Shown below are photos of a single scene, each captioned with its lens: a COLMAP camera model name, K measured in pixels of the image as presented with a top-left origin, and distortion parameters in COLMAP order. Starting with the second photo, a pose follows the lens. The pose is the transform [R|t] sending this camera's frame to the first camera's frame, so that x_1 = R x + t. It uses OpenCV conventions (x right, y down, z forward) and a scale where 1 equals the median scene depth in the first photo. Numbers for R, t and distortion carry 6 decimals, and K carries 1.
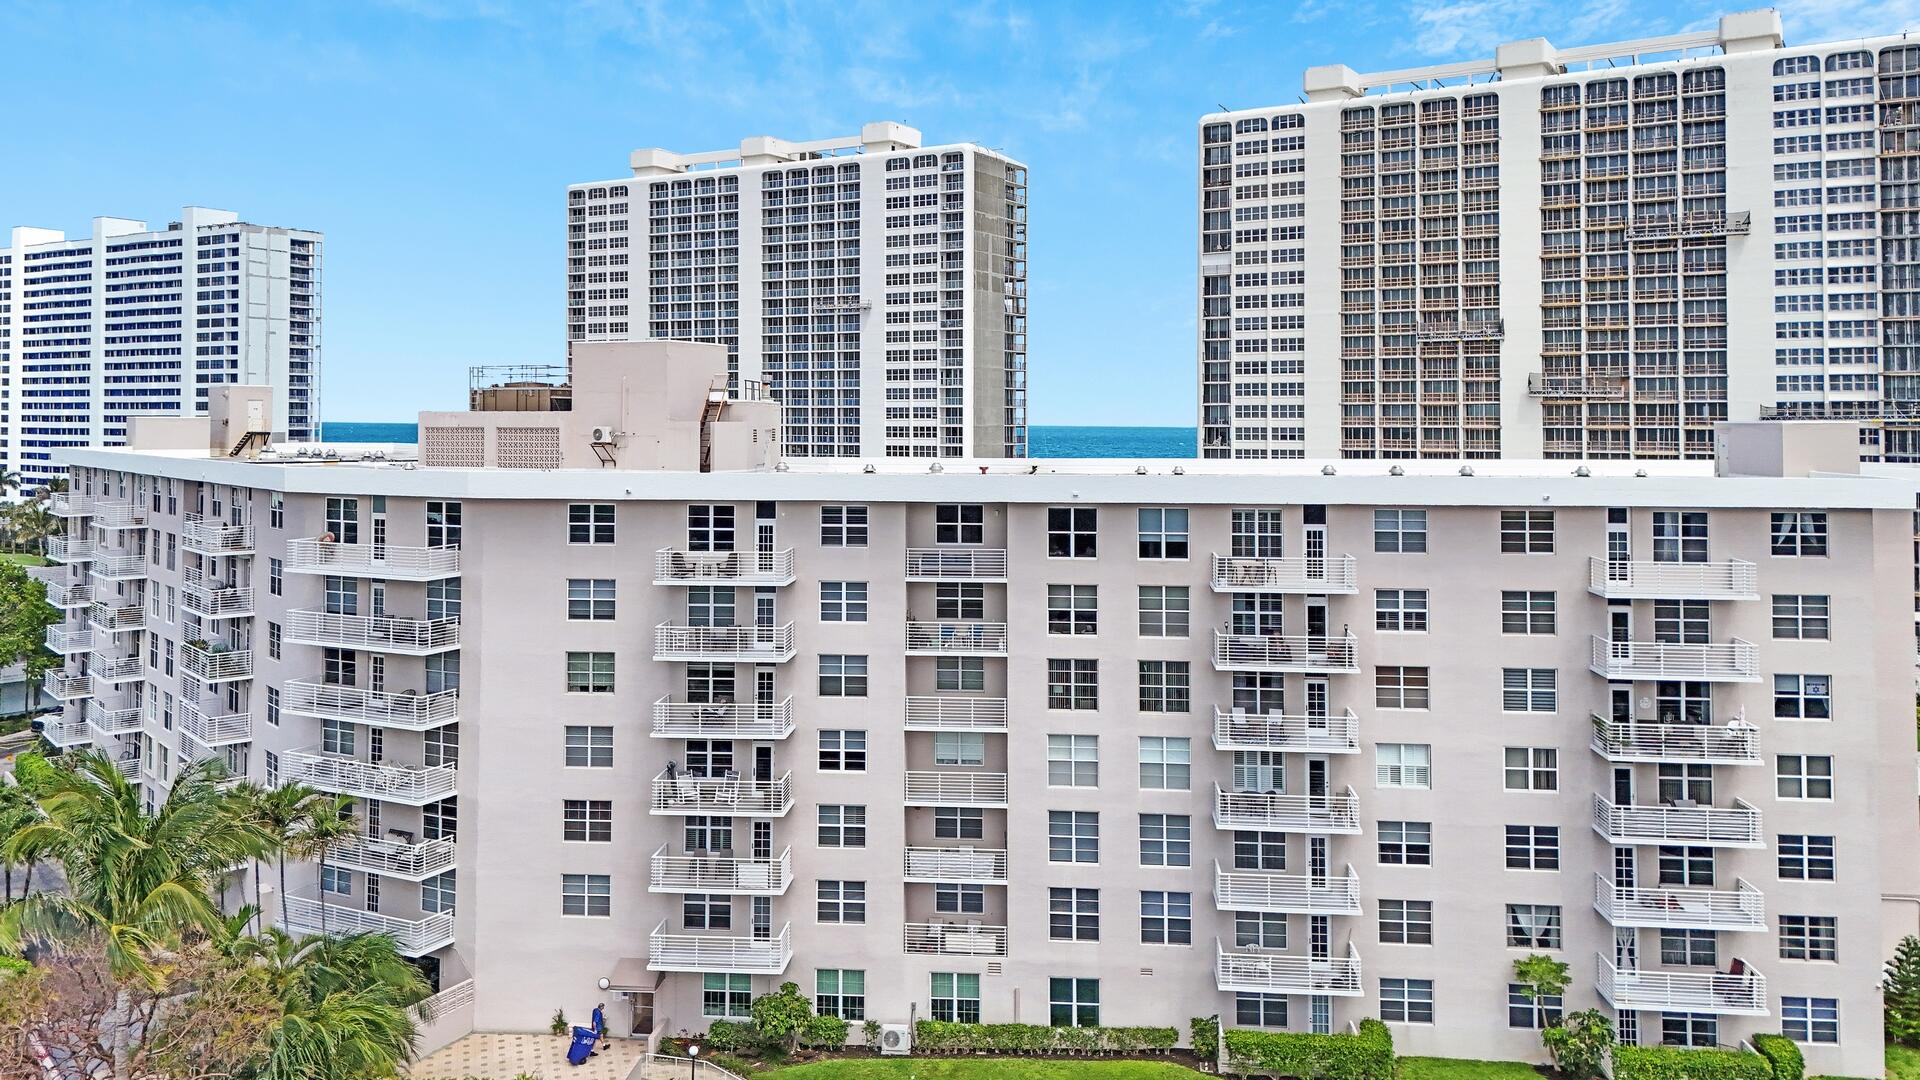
lens RADIAL K [[1425.6, 0, 963.9], [0, 1425.6, 601.1], [0, 0, 1]] dist [-0.011775, -0.001681]
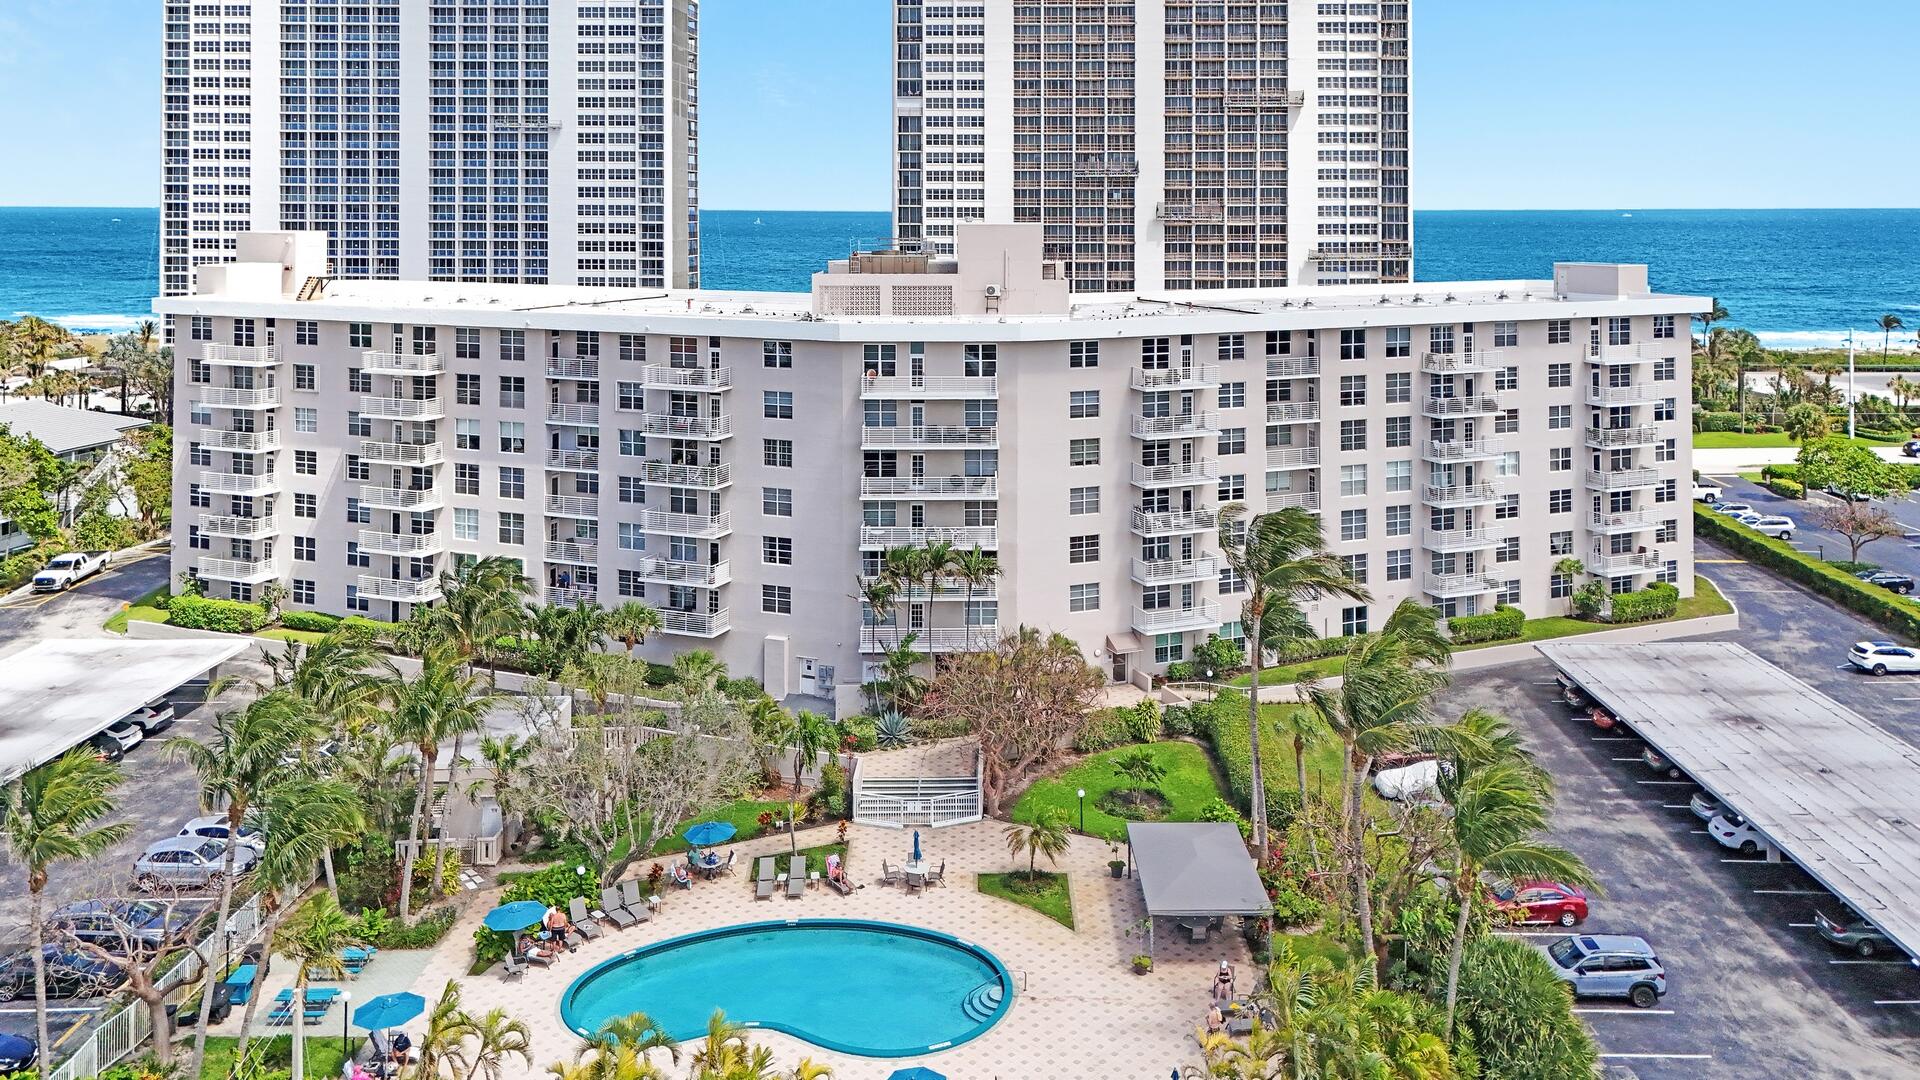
lens RADIAL K [[1389.6, 0, 989.7], [0, 1389.6, 464.7], [0, 0, 1]] dist [0.073399, -0.146538]
pose [[0.868260, -0.090394, 0.487804, -1.063553], [0.061444, 0.995284, 0.075069, -0.054802], [-0.492289, -0.035207, 0.869719, -0.214887]]
